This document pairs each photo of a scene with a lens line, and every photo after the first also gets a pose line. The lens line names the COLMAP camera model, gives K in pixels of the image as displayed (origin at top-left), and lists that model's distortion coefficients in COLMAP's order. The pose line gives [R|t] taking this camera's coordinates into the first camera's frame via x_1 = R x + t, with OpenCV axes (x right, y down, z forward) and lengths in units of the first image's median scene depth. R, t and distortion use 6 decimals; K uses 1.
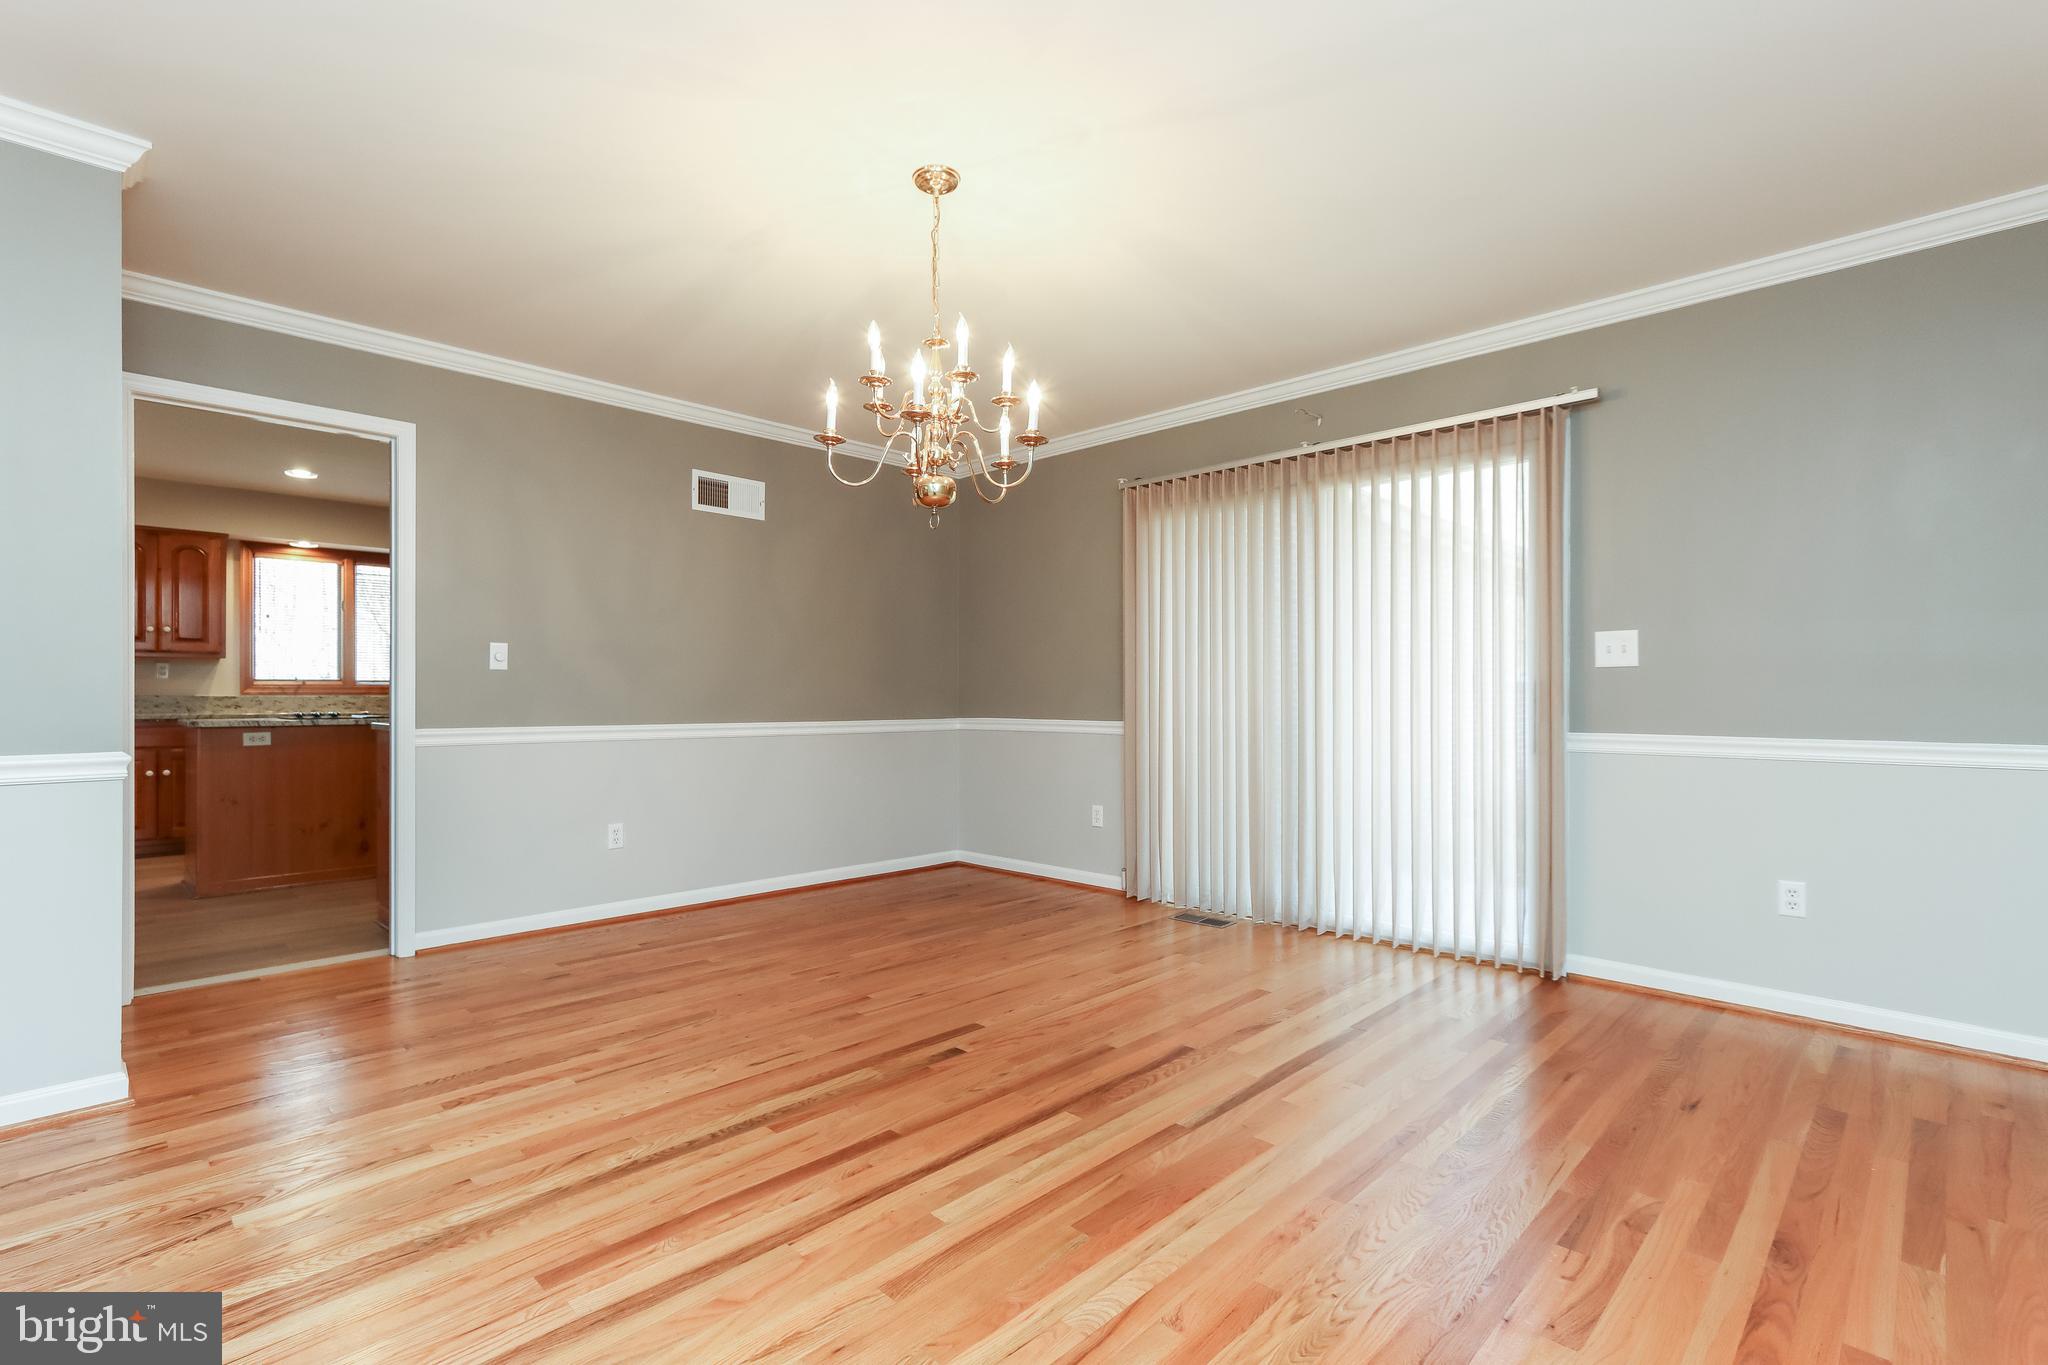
lens RADIAL K [[940.6, 0, 1024.7], [0, 940.6, 677.4], [0, 0, 1]] dist [0.002130, 0.000534]
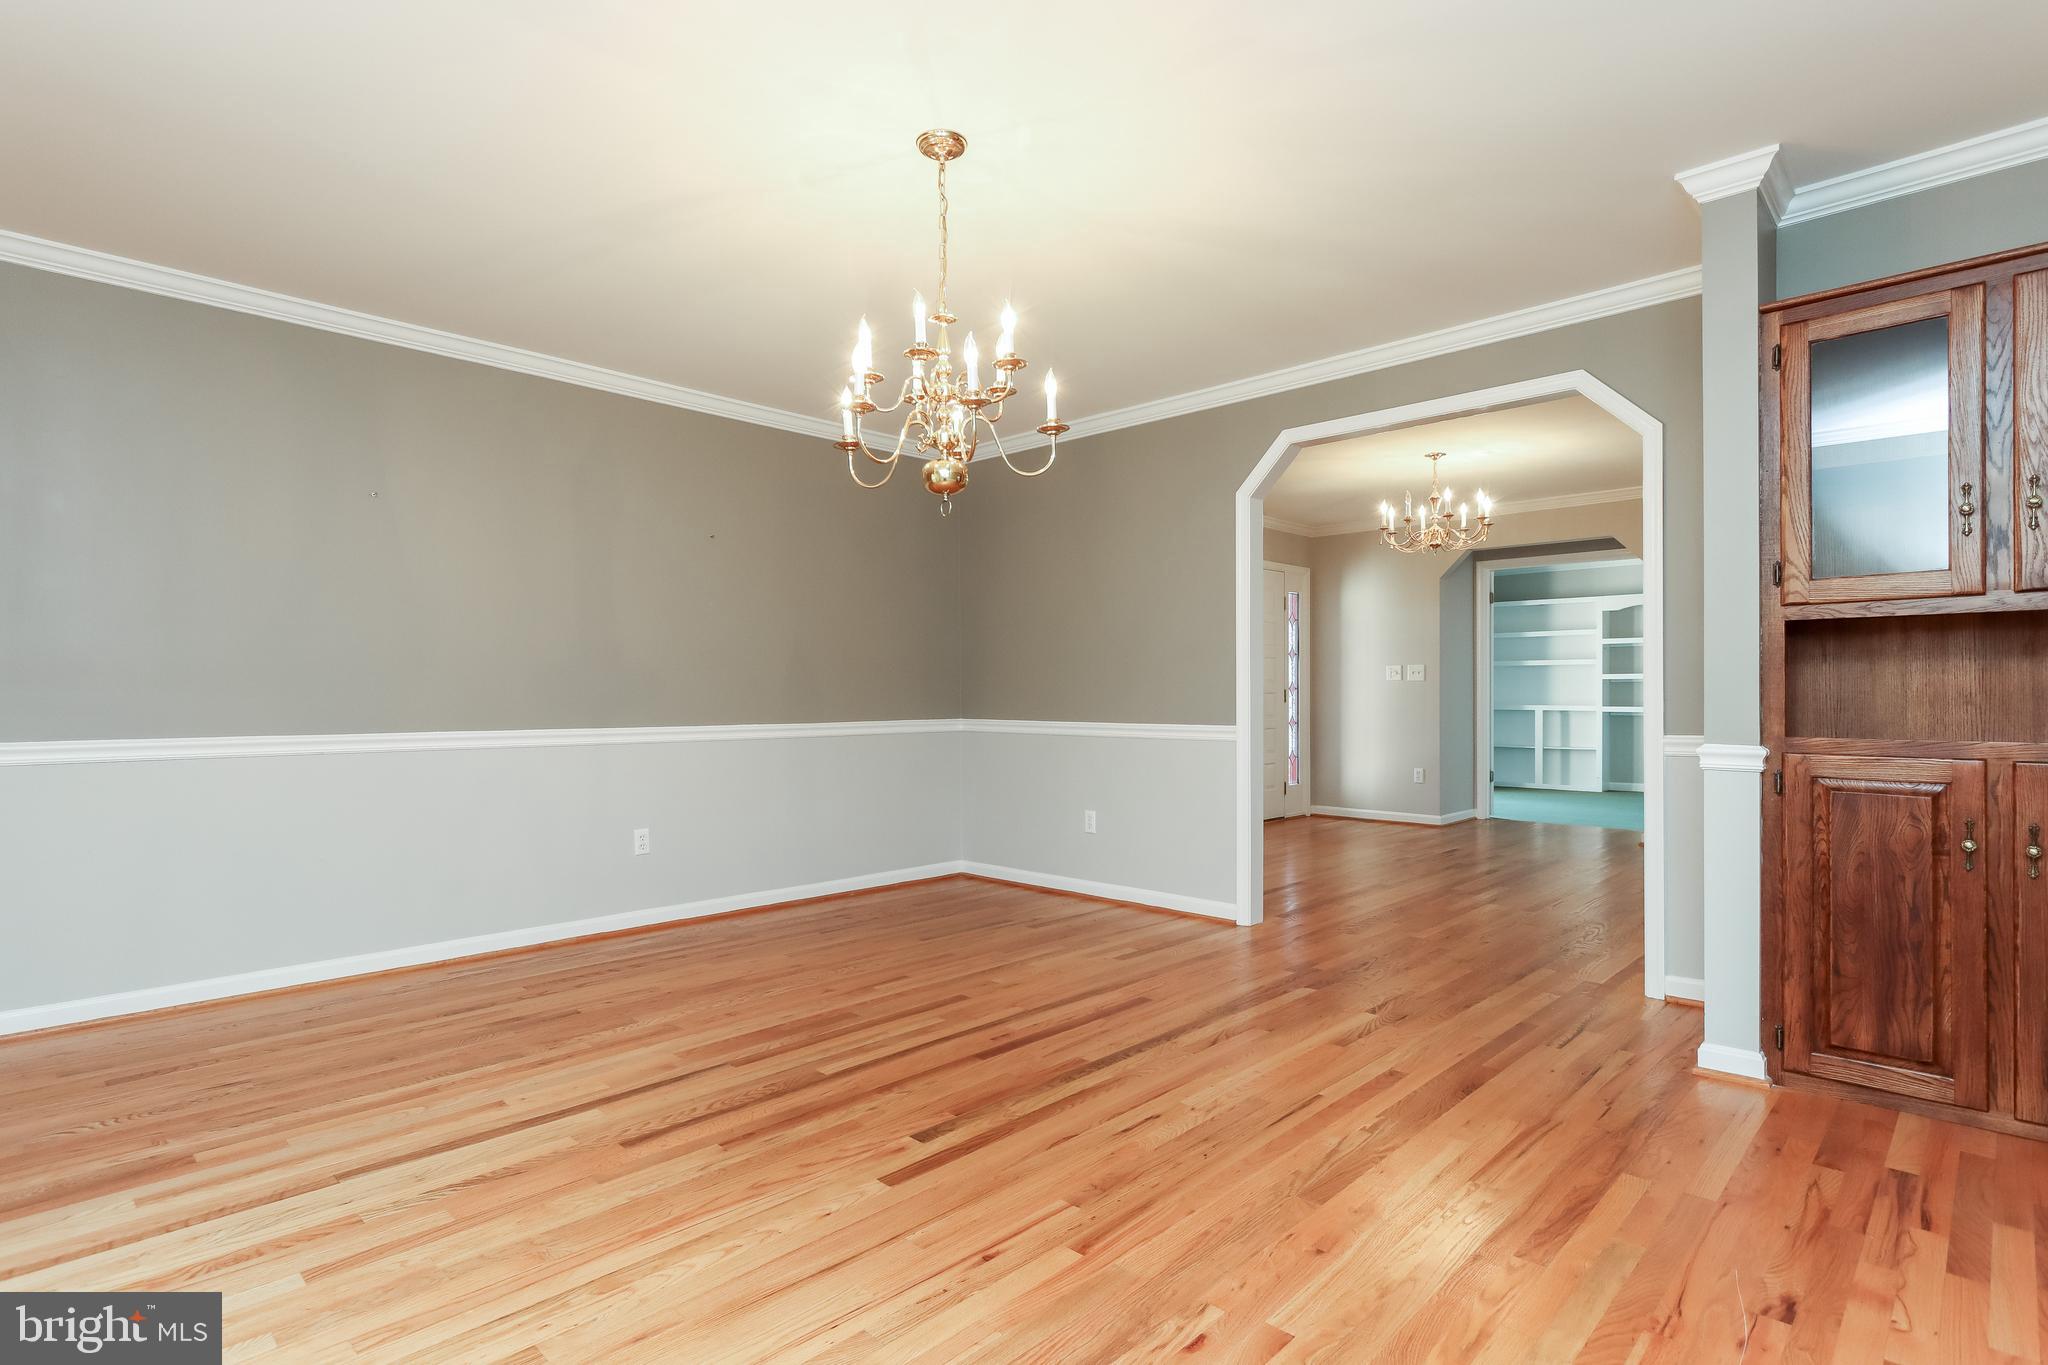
lens RADIAL K [[1039.9, 0, 1026.8], [0, 1039.9, 688.8], [0, 0, 1]] dist [0.004157, -0.000381]
pose [[-0.999978, 0.006048, 0.002563, -0.195479], [0.005993, 0.999758, -0.021145, 0.039582], [-0.002690, -0.021129, -0.999773, 2.221116]]
